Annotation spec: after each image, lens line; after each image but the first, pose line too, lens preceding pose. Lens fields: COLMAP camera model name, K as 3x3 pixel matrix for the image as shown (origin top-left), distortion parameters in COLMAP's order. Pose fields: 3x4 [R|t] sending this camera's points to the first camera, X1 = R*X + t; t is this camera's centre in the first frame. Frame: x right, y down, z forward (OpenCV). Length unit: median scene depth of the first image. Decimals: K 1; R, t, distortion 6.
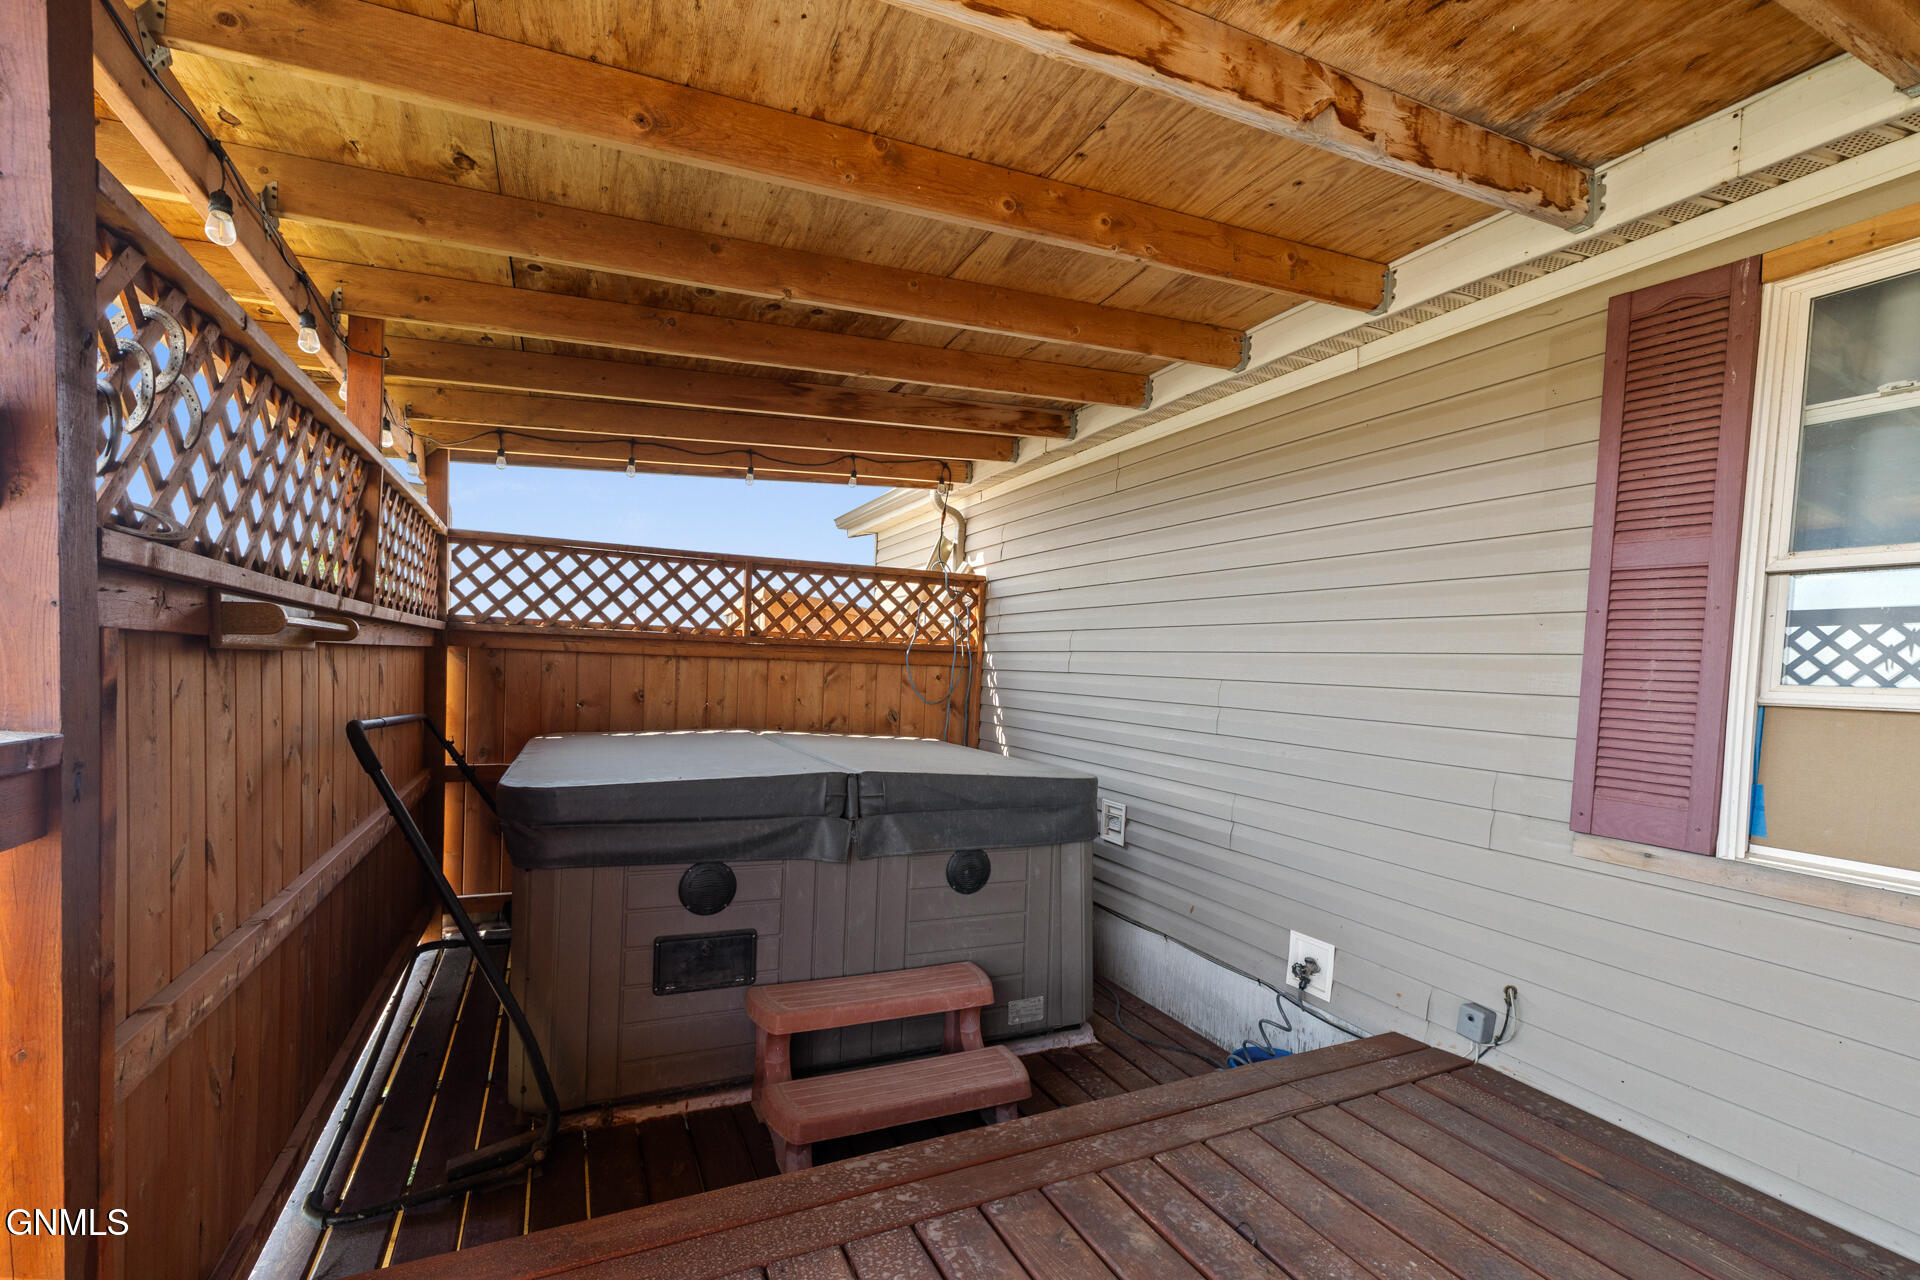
lens RADIAL K [[818.9, 0, 954.8], [0, 818.9, 702.0], [0, 0, 1]] dist [0.012996, -0.000015]
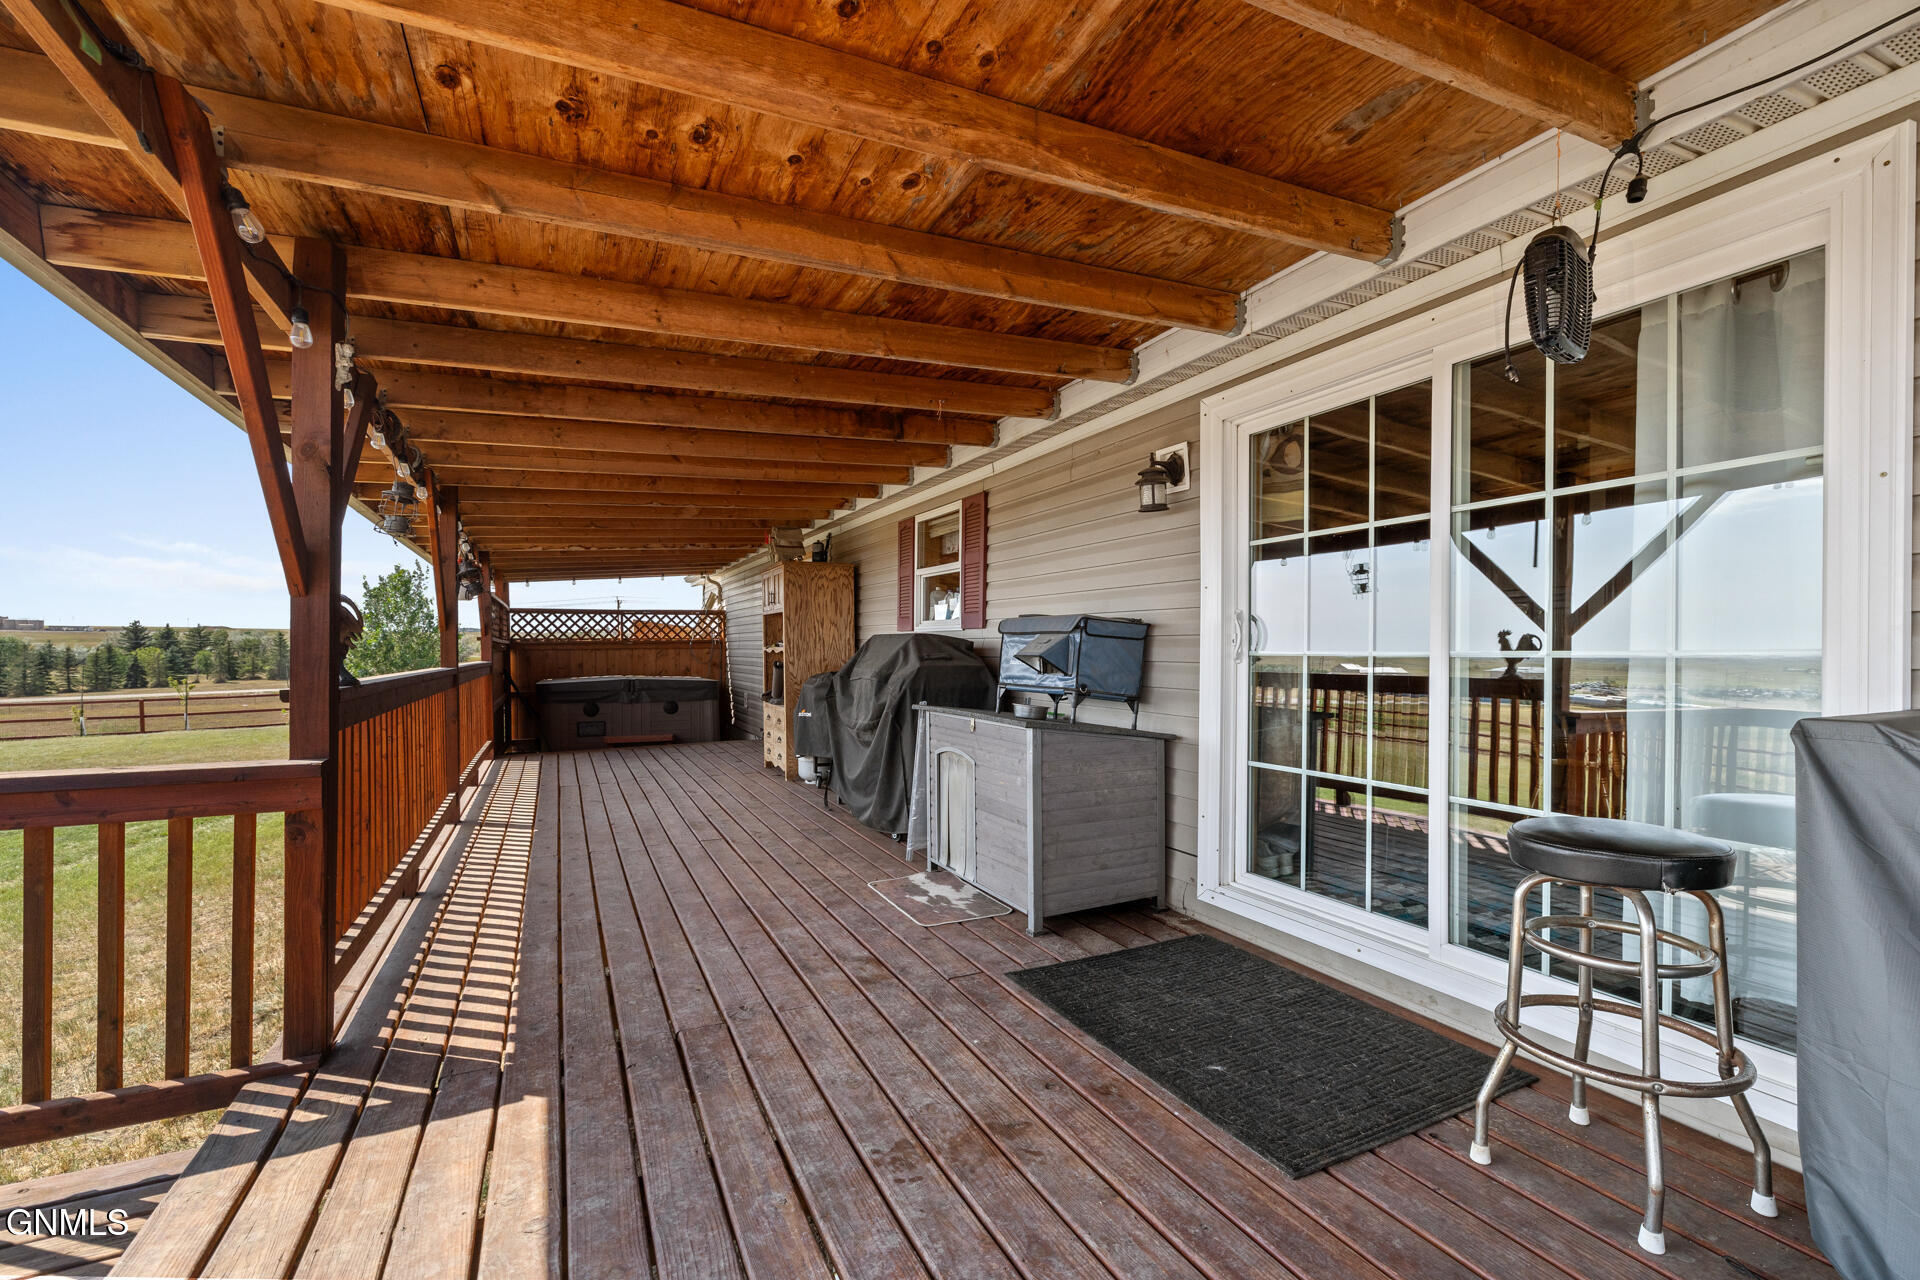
lens RADIAL K [[812.8, 0, 957.1], [0, 812.8, 657.9], [0, 0, 1]] dist [0.002978, -0.002159]
pose [[0.998885, -0.045225, 0.013524, 0.714295], [0.045623, 0.998486, -0.030740, 0.095205], [-0.012114, 0.031323, 0.999436, -1.473861]]
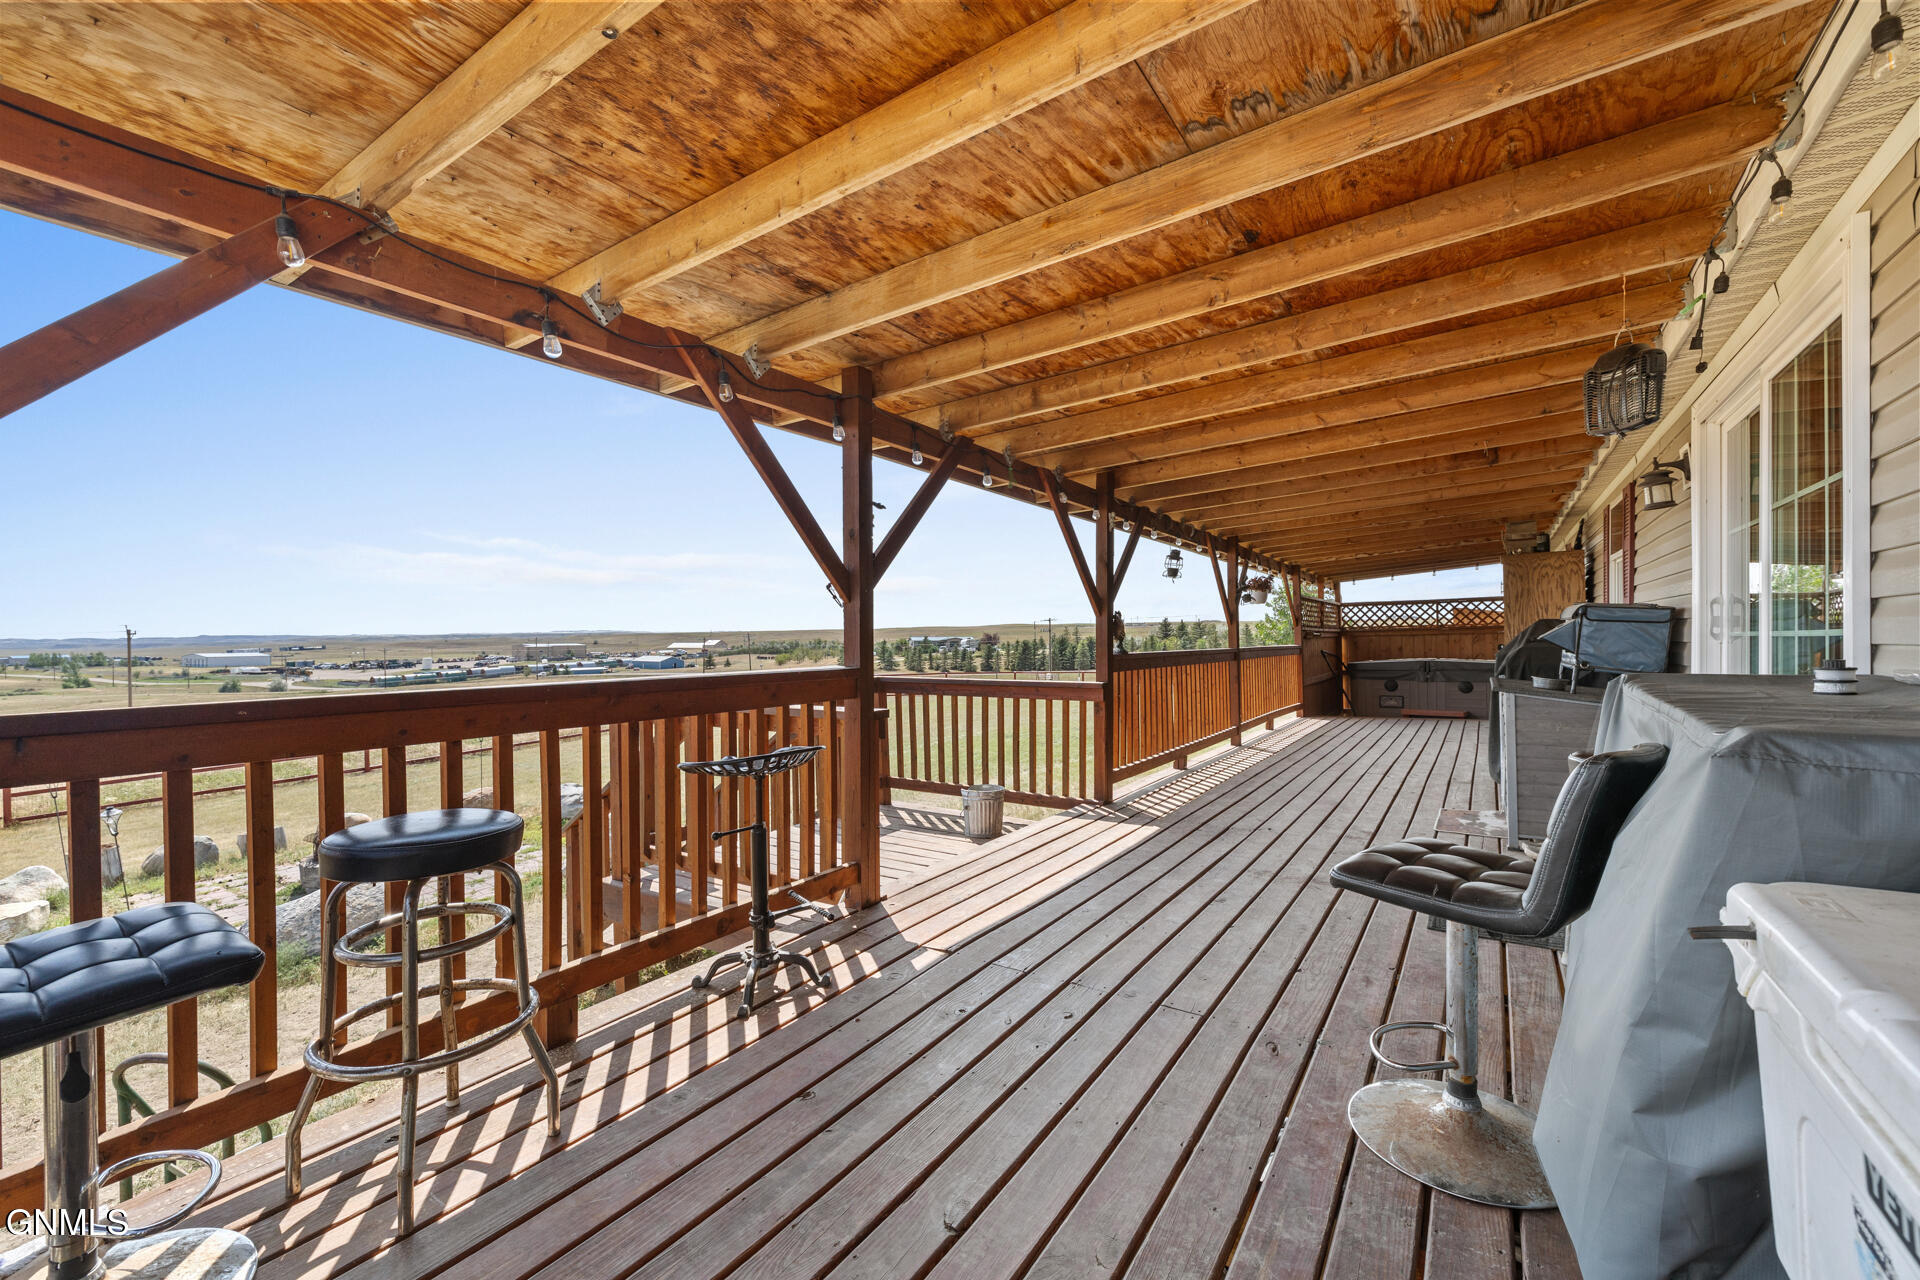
lens RADIAL K [[812.8, 0, 966.0], [0, 812.8, 628.9], [0, 0, 1]] dist [0.002978, -0.002159]
pose [[0.518337, -0.061395, -0.852970, 1.232108], [-0.003403, 0.997264, -0.073849, 0.133875], [0.855170, 0.041182, 0.516710, -1.763541]]
